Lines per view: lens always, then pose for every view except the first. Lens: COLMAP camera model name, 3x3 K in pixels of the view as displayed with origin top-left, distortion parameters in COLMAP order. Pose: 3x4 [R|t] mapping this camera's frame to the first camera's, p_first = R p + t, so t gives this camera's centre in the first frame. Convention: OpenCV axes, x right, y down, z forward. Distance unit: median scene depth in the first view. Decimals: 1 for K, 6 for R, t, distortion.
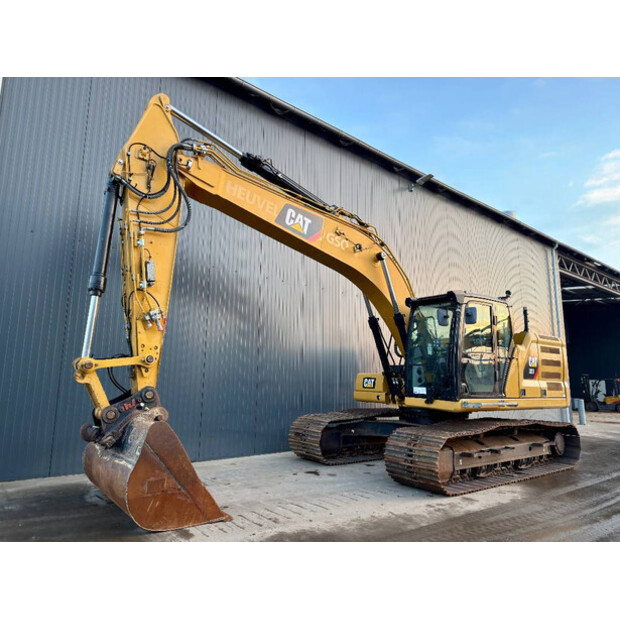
lens RADIAL K [[435.2, 0, 310.0], [0, 435.2, 310.0], [0, 0, 1]] dist [0.109366, -0.179149]
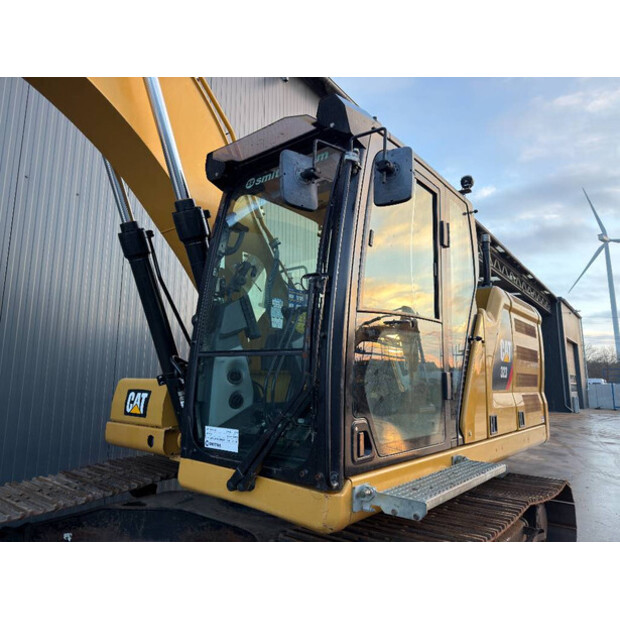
lens RADIAL K [[435.2, 0, 310.0], [0, 435.2, 310.0], [0, 0, 1]] dist [0.109366, -0.179149]
pose [[0.973849, 0.031924, 0.224943, 0.245817], [-0.032609, 0.999468, -0.000670, 0.096918], [-0.224845, -0.006683, 0.974372, 0.716510]]
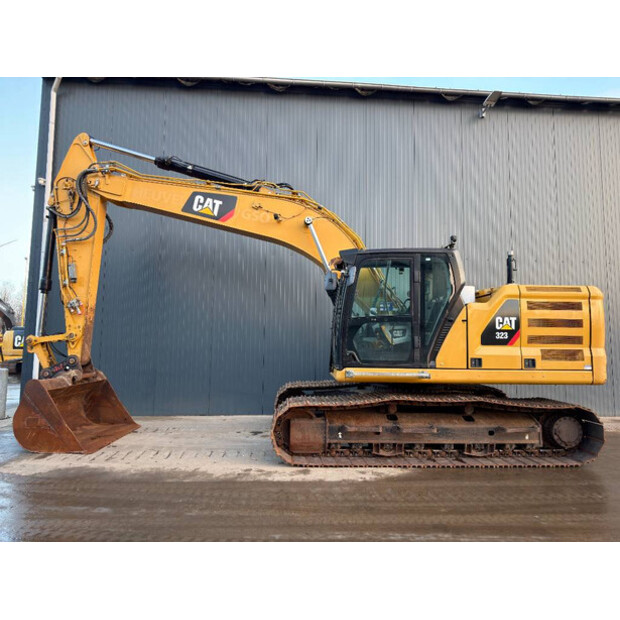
lens RADIAL K [[435.2, 0, 310.0], [0, 435.2, 310.0], [0, 0, 1]] dist [0.109366, -0.179149]
pose [[0.821130, -0.055468, -0.568039, 0.779036], [0.098066, 0.994176, 0.044680, 0.032245], [0.562253, -0.092393, 0.821788, 0.215127]]
